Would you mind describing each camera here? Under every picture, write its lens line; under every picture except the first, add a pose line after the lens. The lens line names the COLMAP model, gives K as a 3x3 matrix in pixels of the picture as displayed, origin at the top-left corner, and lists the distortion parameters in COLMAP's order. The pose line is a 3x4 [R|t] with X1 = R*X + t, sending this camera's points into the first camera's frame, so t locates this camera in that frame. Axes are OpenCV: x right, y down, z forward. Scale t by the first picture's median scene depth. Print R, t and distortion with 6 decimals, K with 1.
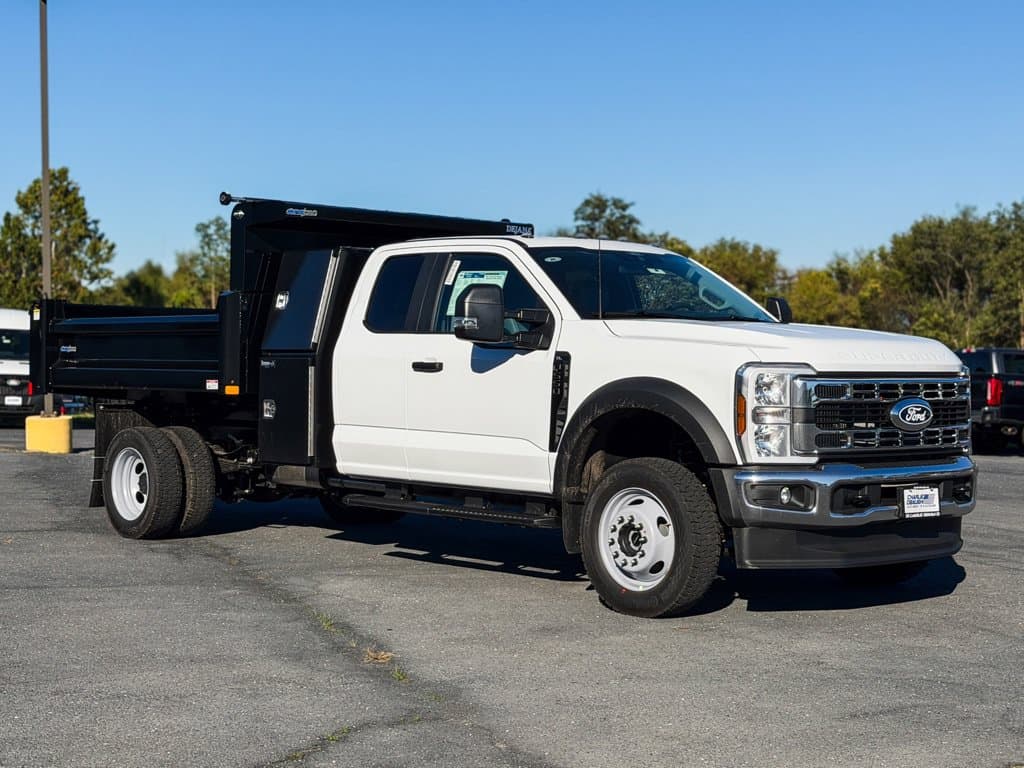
lens RADIAL K [[1701.4, 0, 512.0], [0, 1701.4, 384.0], [0, 0, 1]] dist [-0.211041, 0.010028]
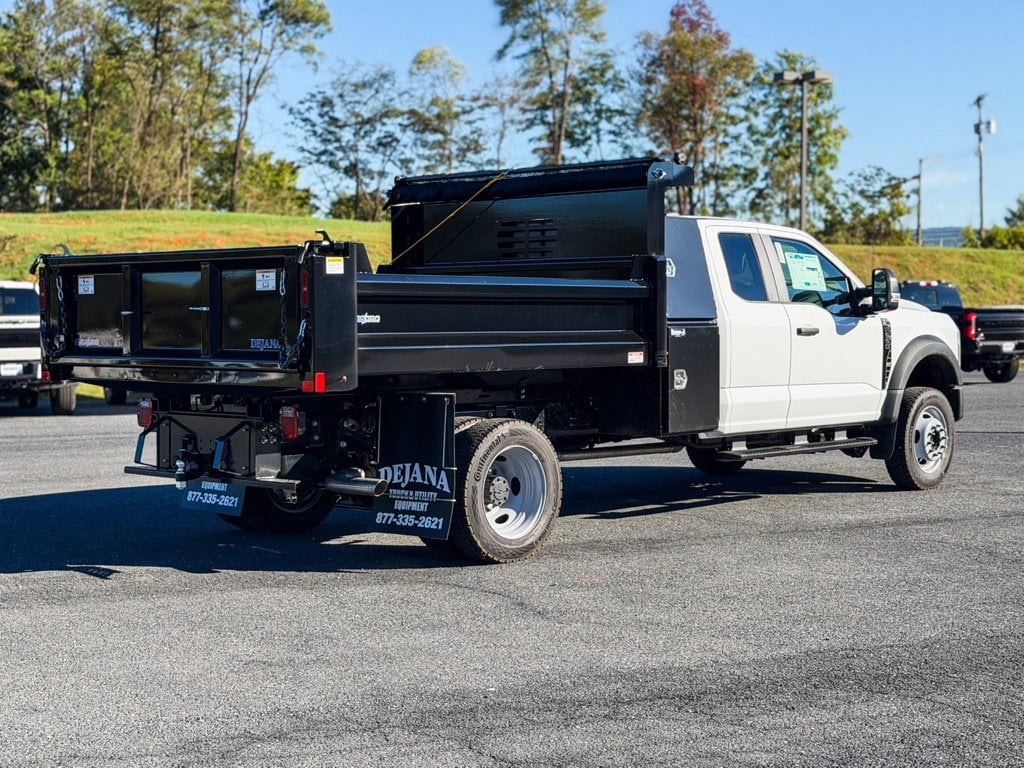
lens RADIAL K [[1701.4, 0, 512.0], [0, 1701.4, 384.0], [0, 0, 1]] dist [-0.211041, 0.010028]
pose [[-0.080353, -0.052431, 0.995387, -1.315955], [0.012259, 0.998488, 0.053584, -0.042682], [-0.996691, 0.016509, -0.079589, 1.395374]]
